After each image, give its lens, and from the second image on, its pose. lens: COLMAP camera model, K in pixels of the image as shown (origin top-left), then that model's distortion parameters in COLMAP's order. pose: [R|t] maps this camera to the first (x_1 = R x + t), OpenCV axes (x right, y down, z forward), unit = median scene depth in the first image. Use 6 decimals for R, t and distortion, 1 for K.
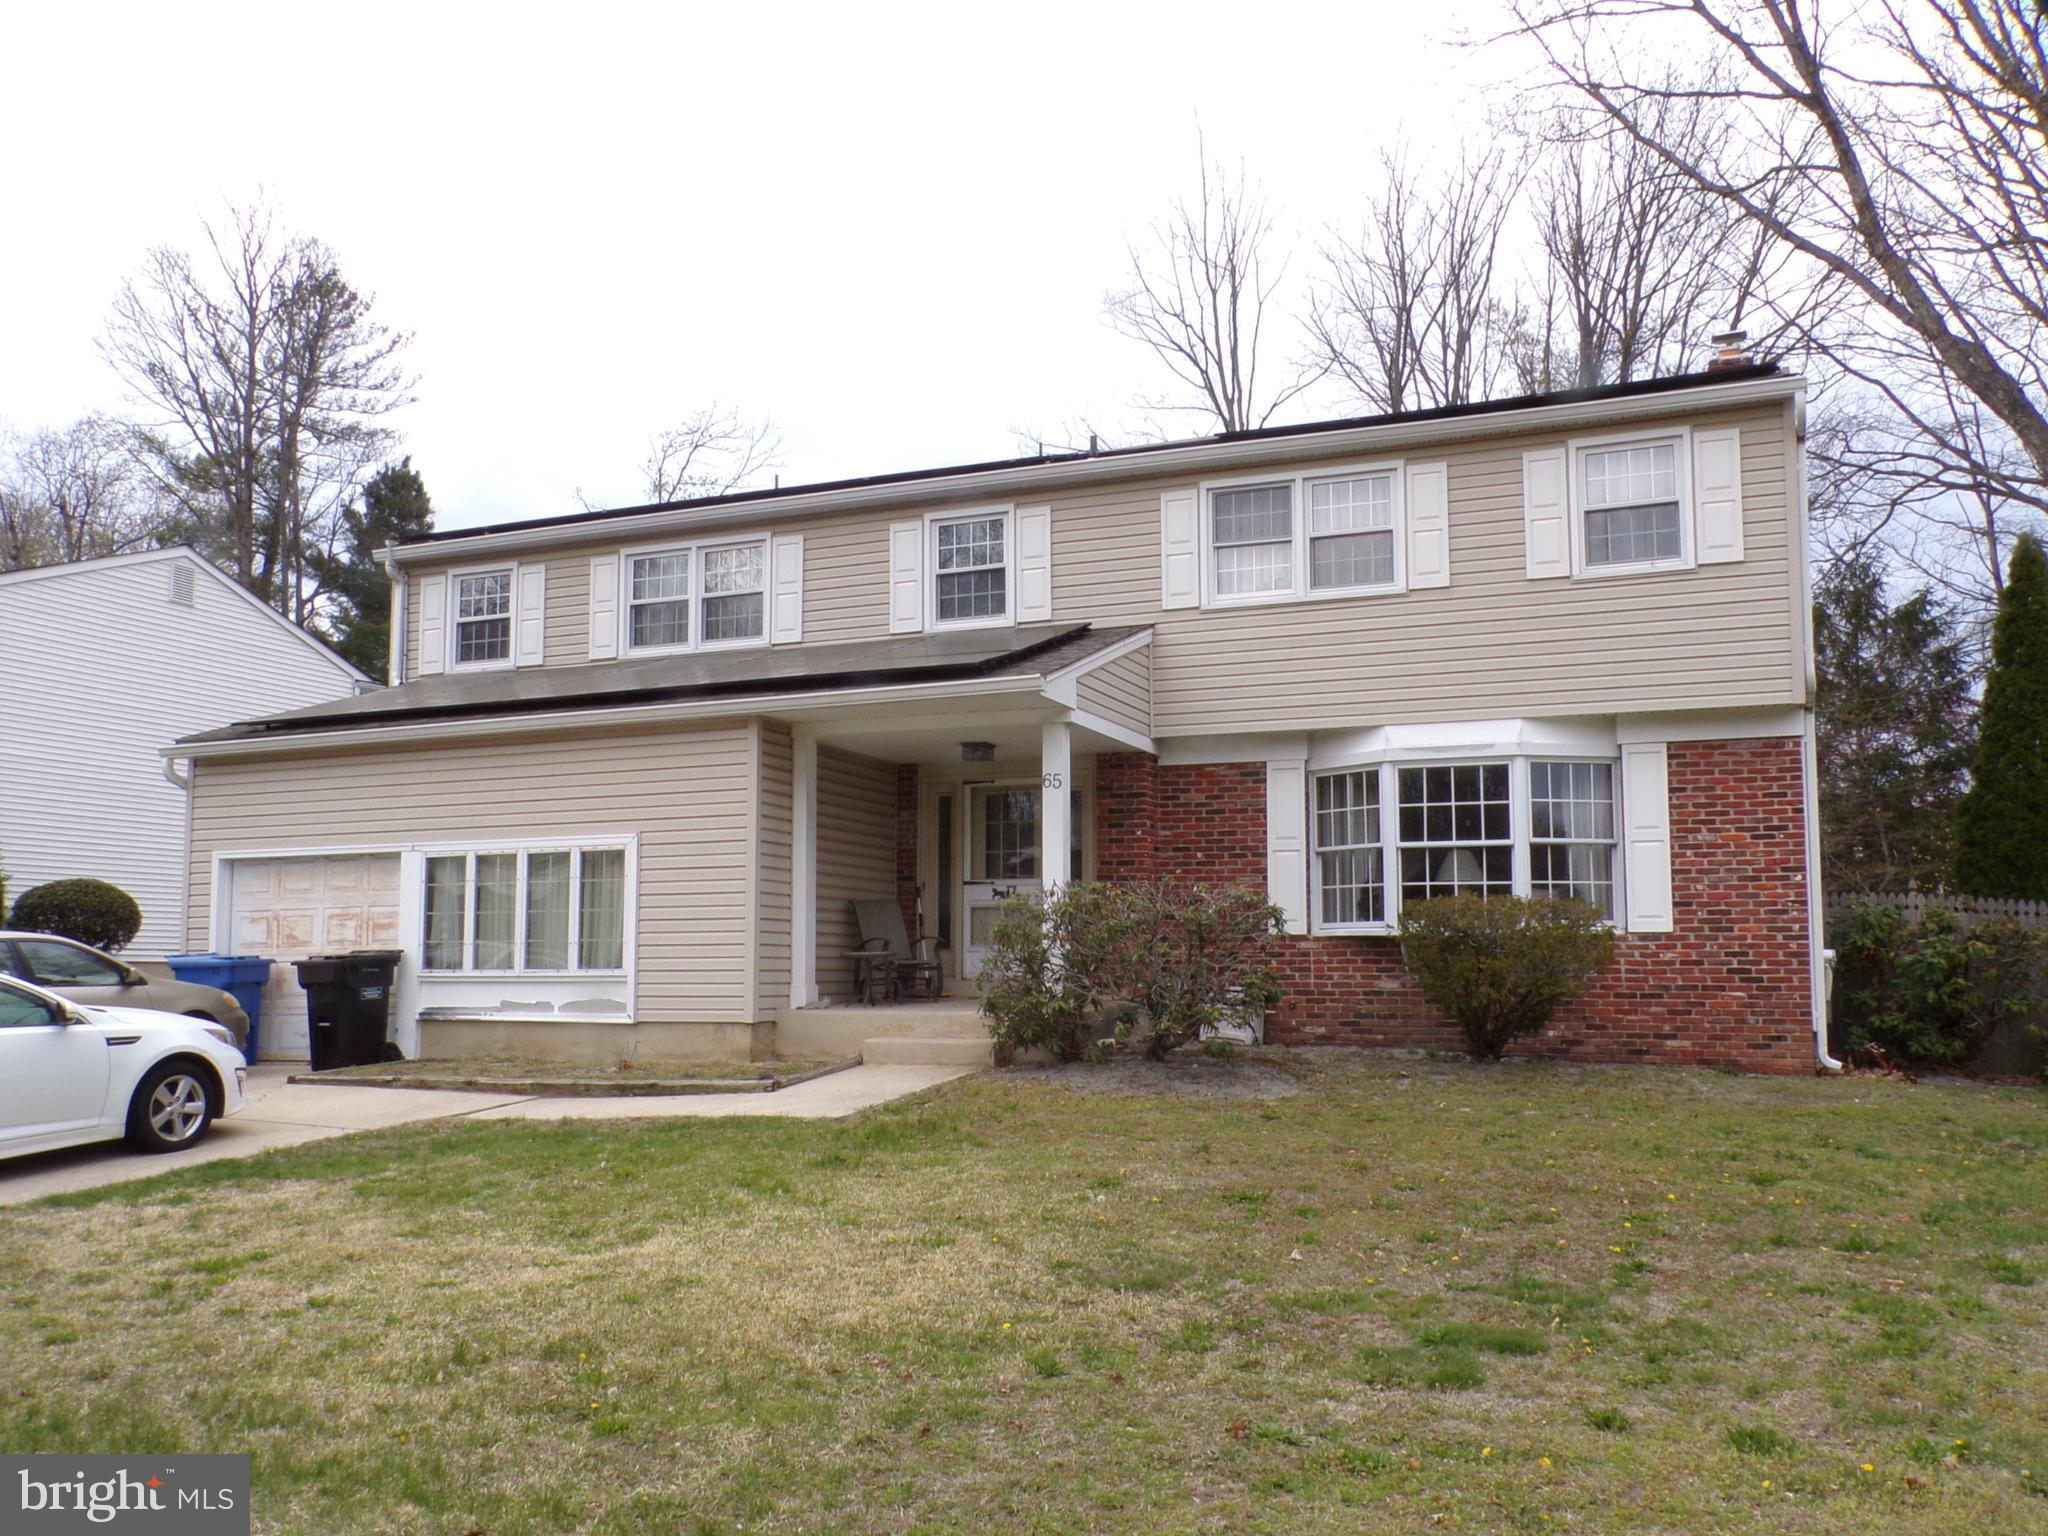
lens RADIAL K [[1685.3, 0, 1024.0], [0, 1685.3, 772.8], [0, 0, 1]] dist [-0.003759, -0.002797]
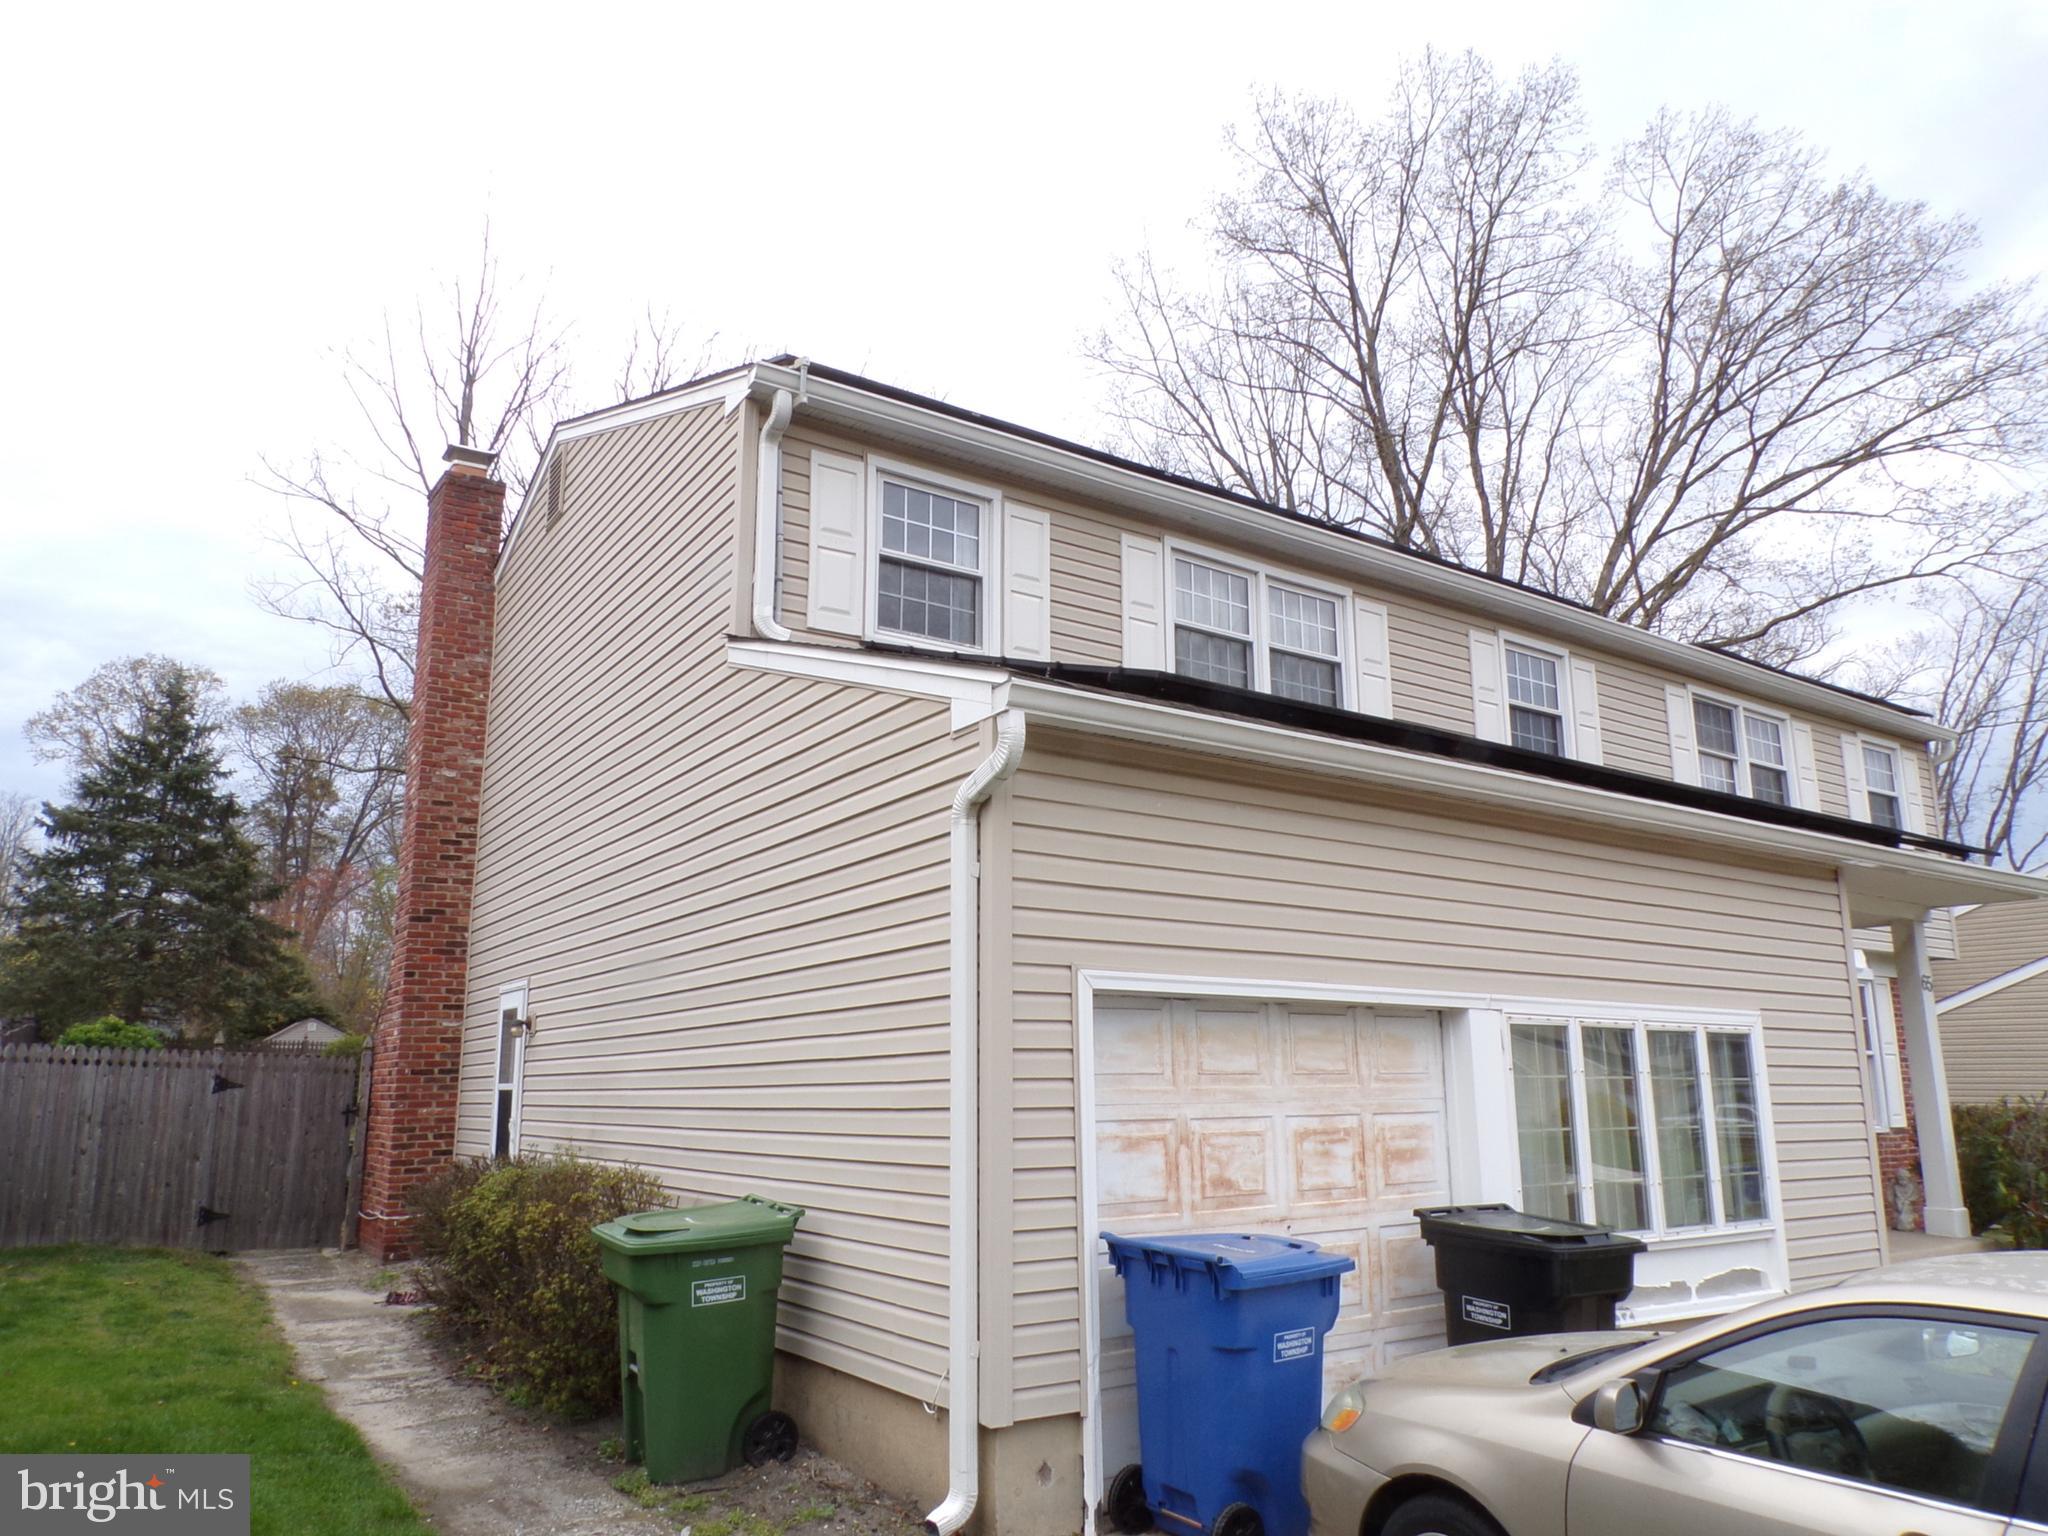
lens RADIAL K [[1382.3, 0, 1022.6], [0, 1382.3, 771.3], [0, 0, 1]] dist [-0.002531, -0.000796]
pose [[0.561916, 0.189615, 0.805169, -0.812021], [-0.102446, 0.981832, -0.159723, 0.057353], [-0.820826, 0.007265, 0.571132, 0.873429]]
